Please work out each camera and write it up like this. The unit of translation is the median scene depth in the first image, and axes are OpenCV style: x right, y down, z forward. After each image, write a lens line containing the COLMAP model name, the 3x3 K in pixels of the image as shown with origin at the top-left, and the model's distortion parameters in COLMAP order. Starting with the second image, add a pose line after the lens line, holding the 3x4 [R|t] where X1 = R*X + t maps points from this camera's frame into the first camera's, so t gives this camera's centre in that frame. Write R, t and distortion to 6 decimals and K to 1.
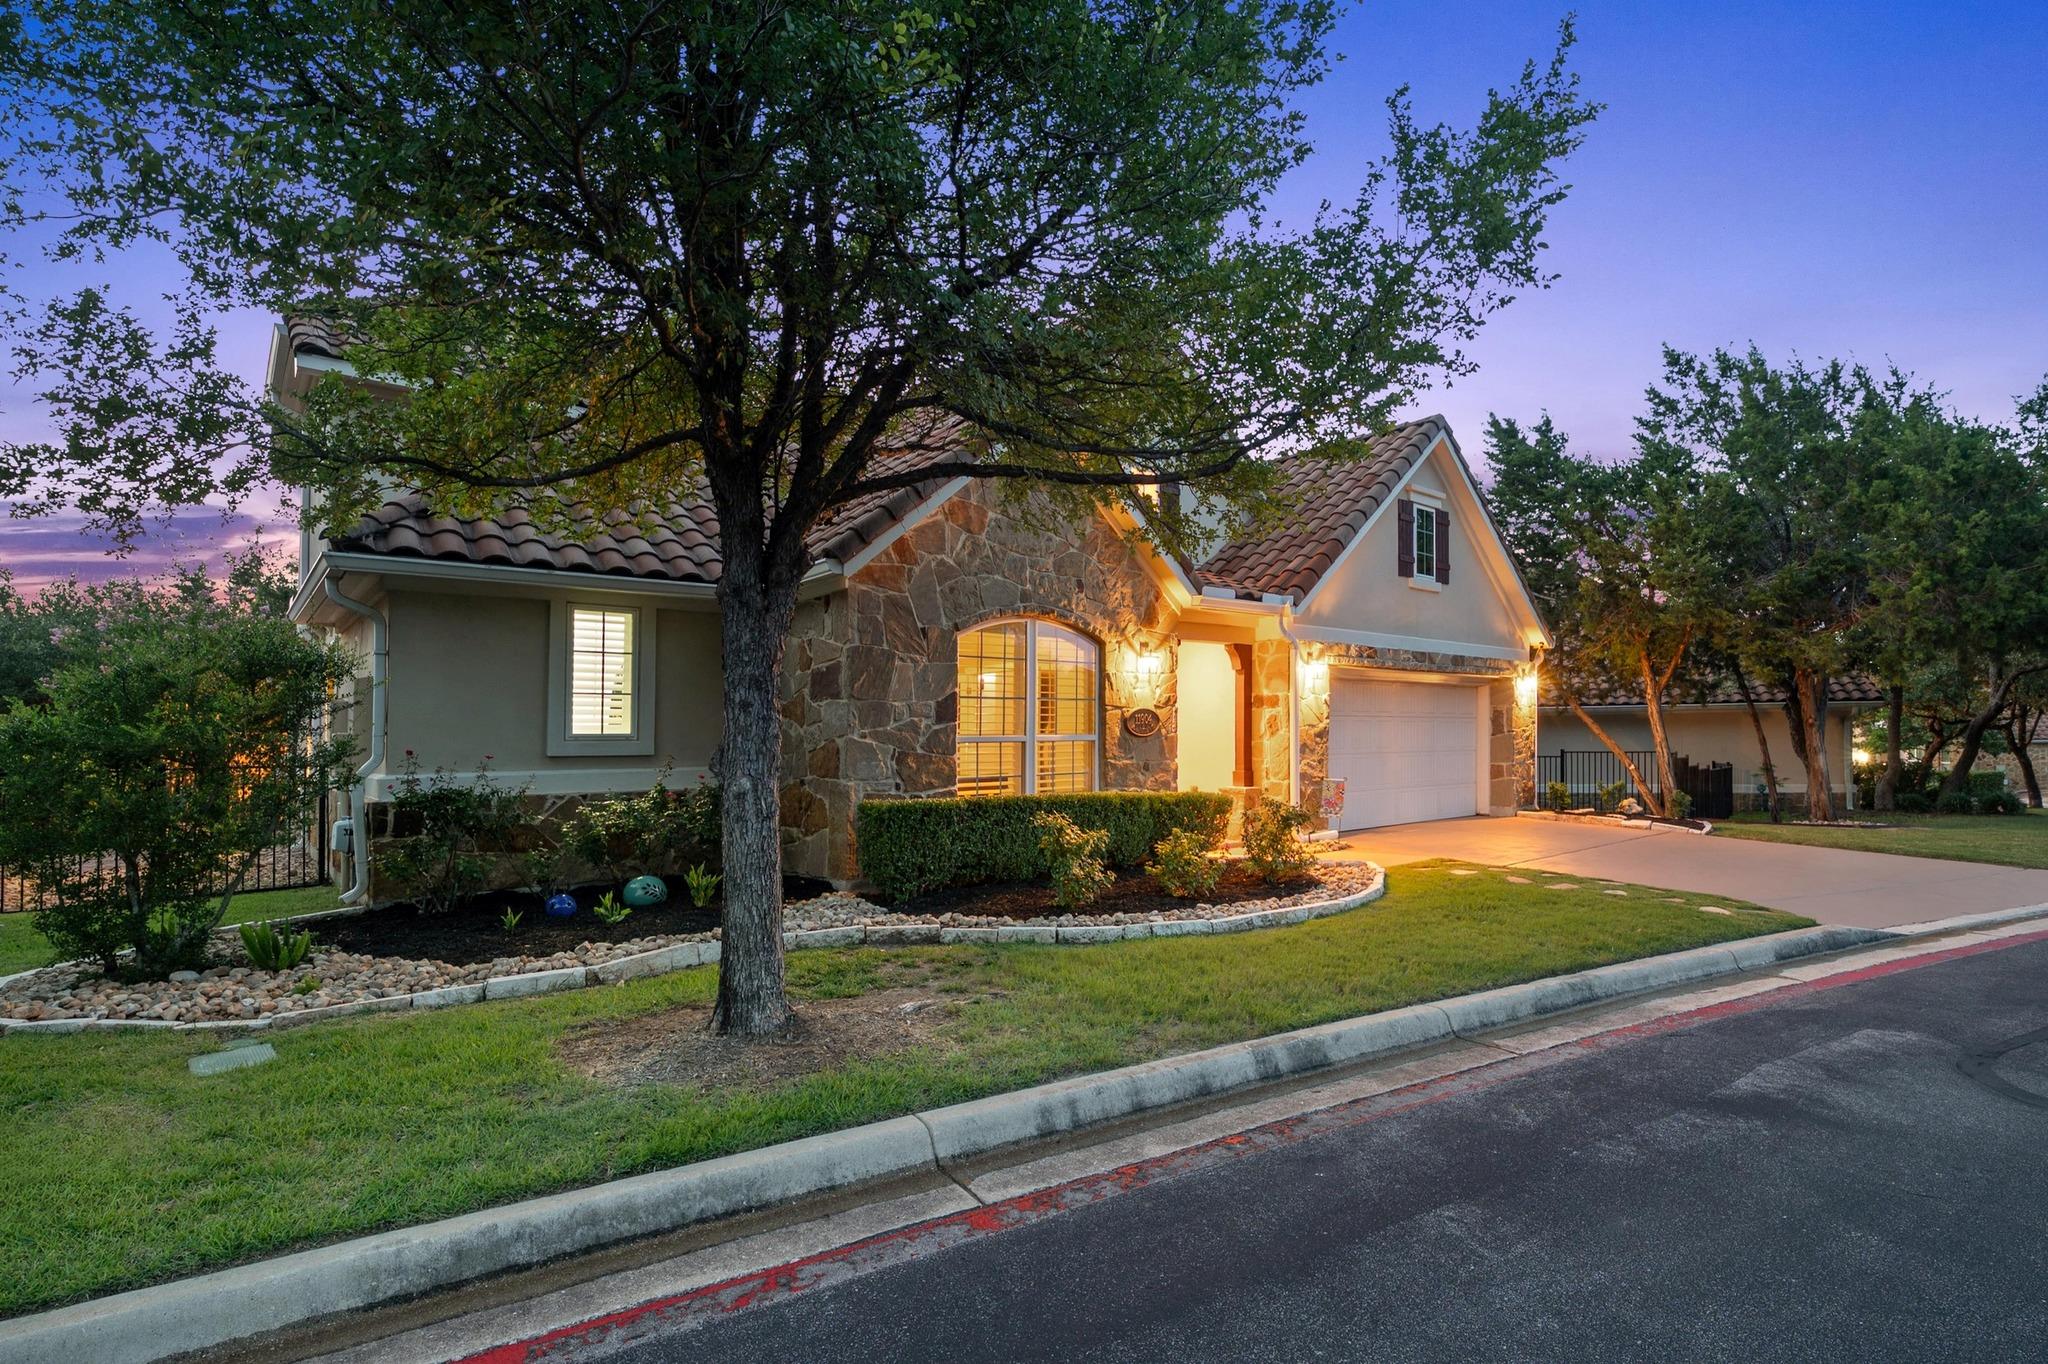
lens RADIAL K [[842.7, 0, 1026.4], [0, 842.7, 720.0], [0, 0, 1]] dist [-0.002575, -0.000337]
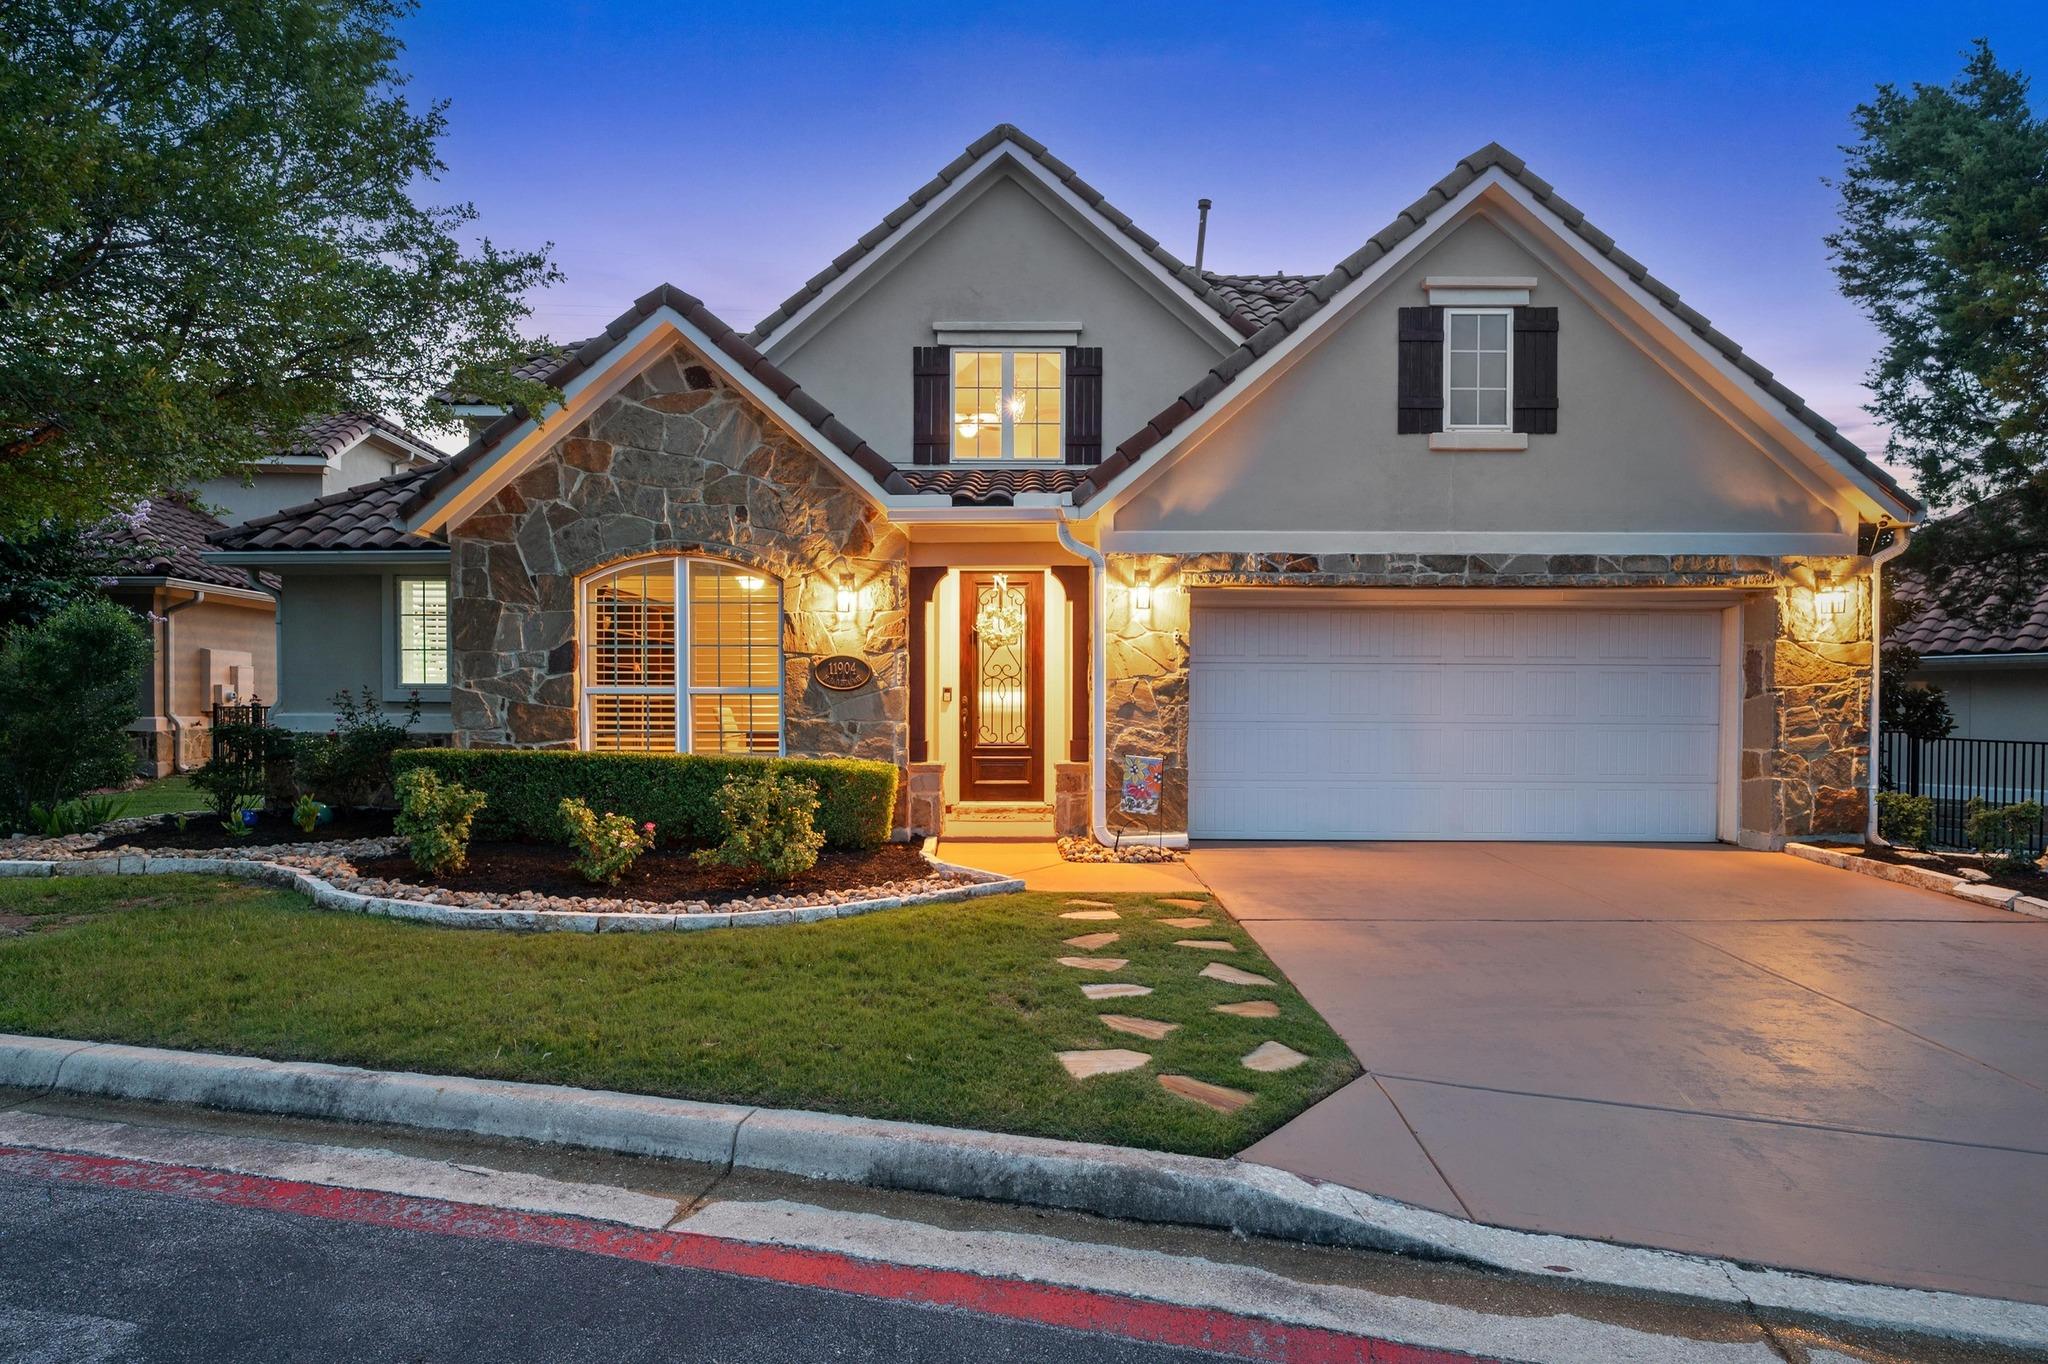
lens RADIAL K [[876.6, 0, 1024.0], [0, 876.6, 682.0], [0, 0, 1]] dist [0.000368, -0.000009]
pose [[0.810676, 0.000455, -0.585495, 0.862387], [0.001017, 0.999997, 0.002185, 0.011279], [0.585494, -0.002367, 0.810673, 0.466675]]
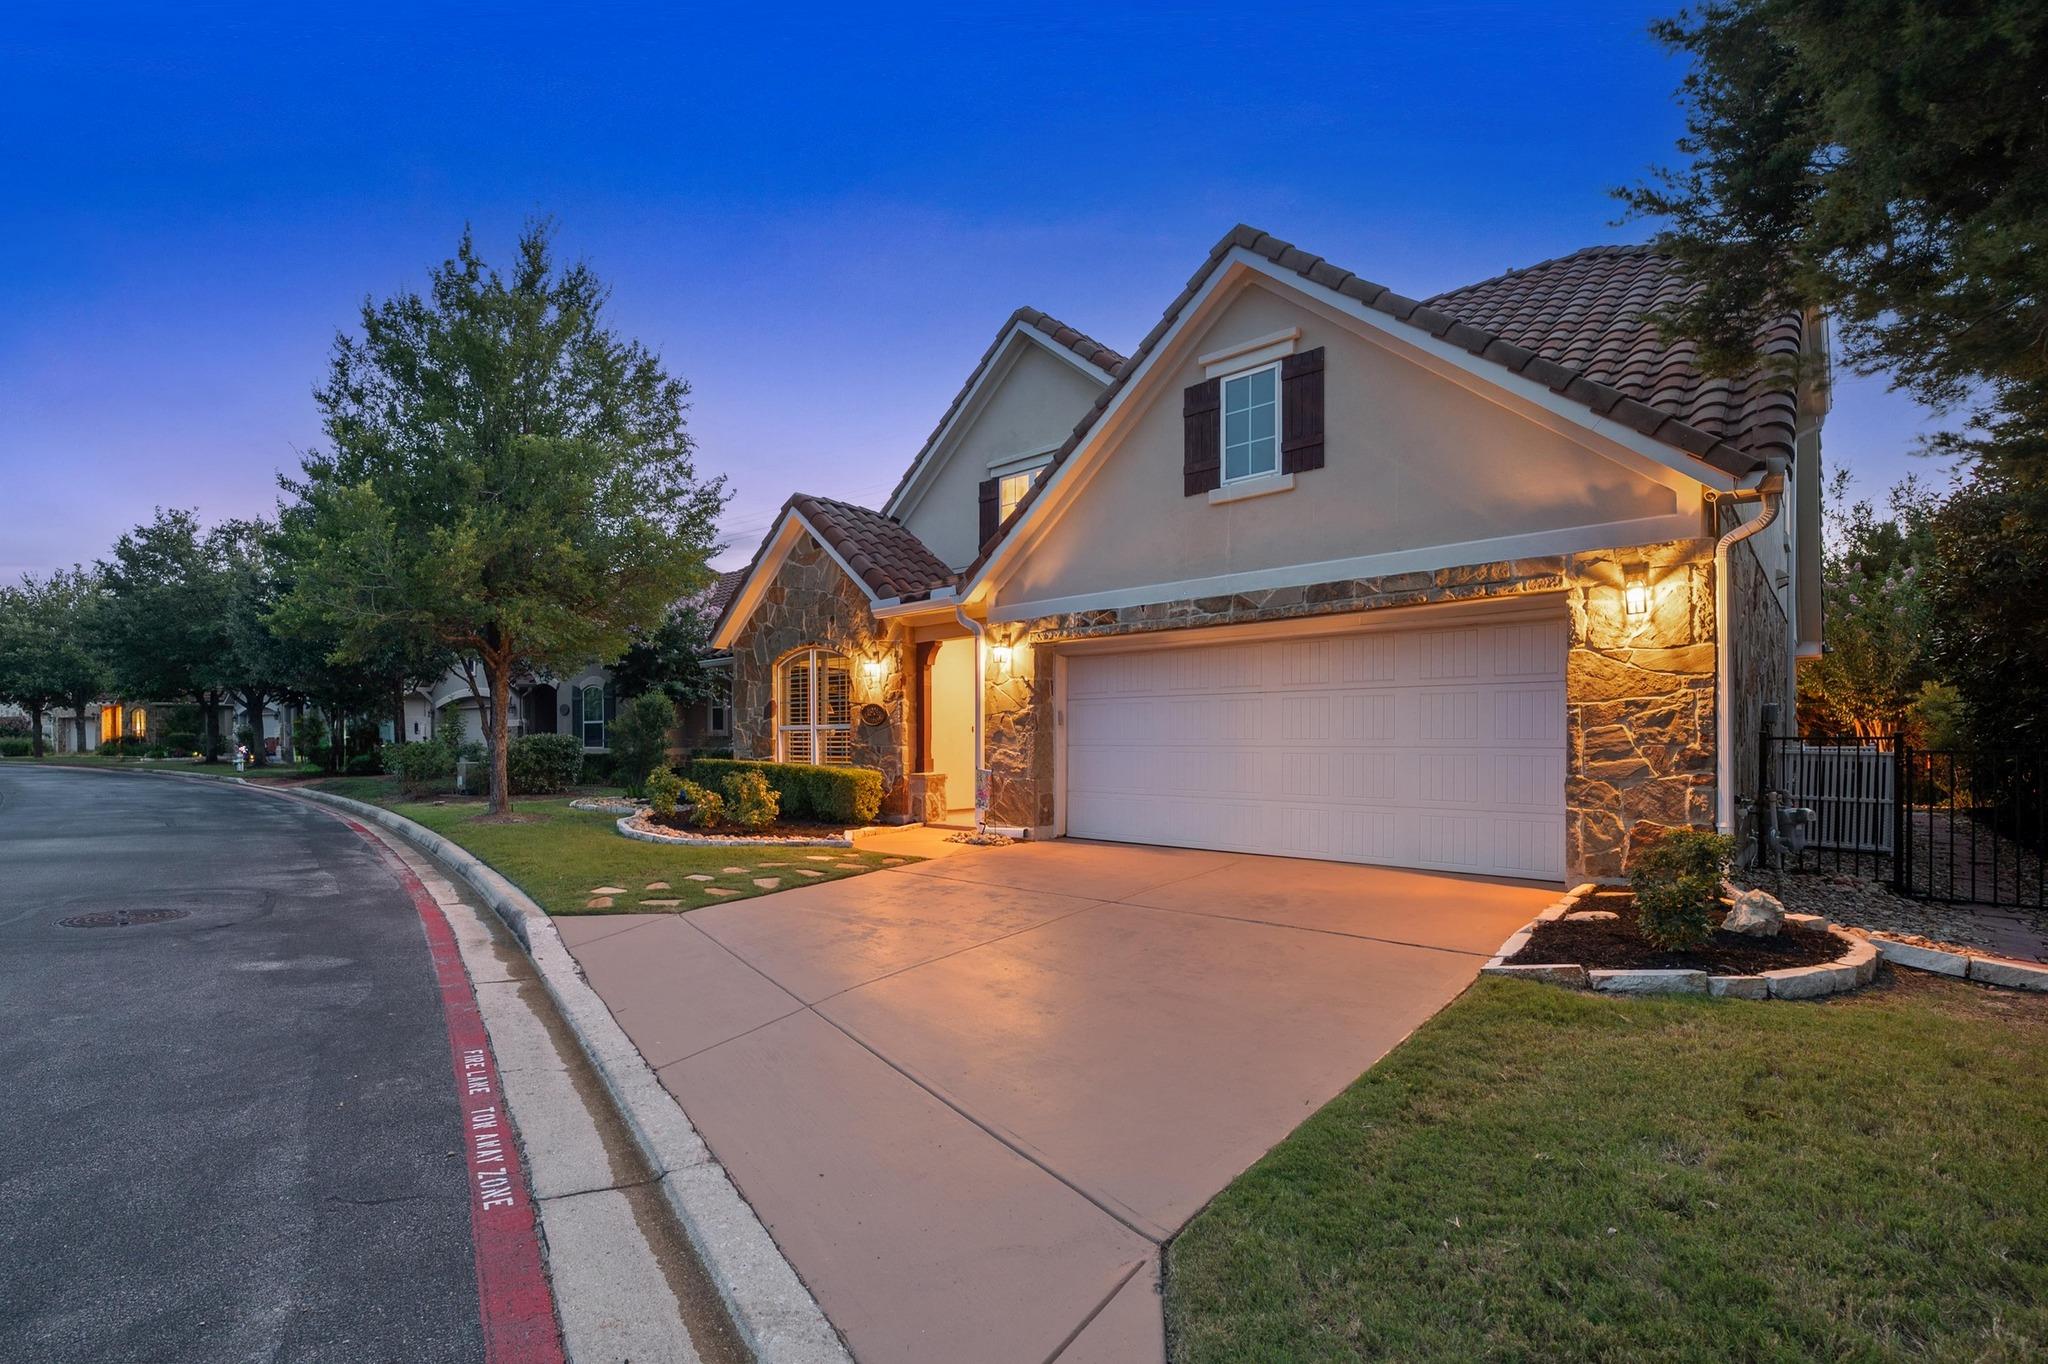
lens RADIAL K [[810.3, 0, 1022.6], [0, 810.3, 710.8], [0, 0, 1]] dist [0.000249, 0.000057]
pose [[0.269556, -0.026855, -0.962610, 1.538506], [0.019867, 0.999553, -0.022322, 0.032314], [0.962780, -0.013107, 0.269970, 0.986362]]
